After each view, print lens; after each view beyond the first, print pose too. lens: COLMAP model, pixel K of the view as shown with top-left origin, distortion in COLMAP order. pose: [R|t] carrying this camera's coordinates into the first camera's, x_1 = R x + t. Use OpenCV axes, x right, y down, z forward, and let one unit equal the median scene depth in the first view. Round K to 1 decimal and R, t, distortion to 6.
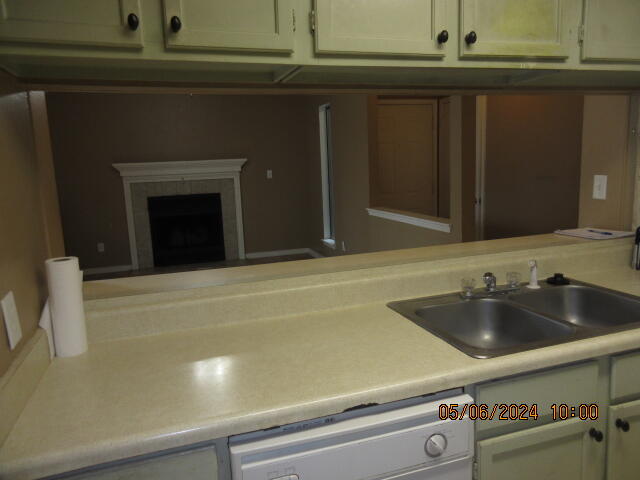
lens RADIAL K [[471.3, 0, 319.9], [0, 471.3, 238.7], [0, 0, 1]] dist [-0.010022, 0.009957]
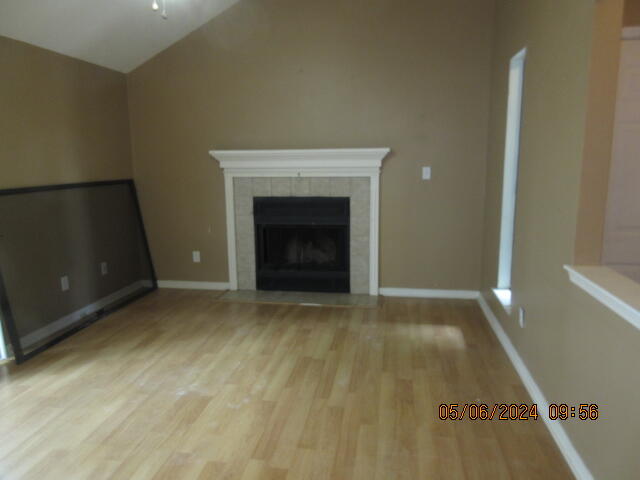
lens RADIAL K [[471.3, 0, 319.3], [0, 471.3, 242.2], [0, 0, 1]] dist [-0.010022, 0.009957]
pose [[0.891032, 0.110768, -0.440218, 0.063095], [-0.099119, 0.993846, 0.049448, -0.063263], [0.442986, -0.000426, 0.896528, 0.370052]]
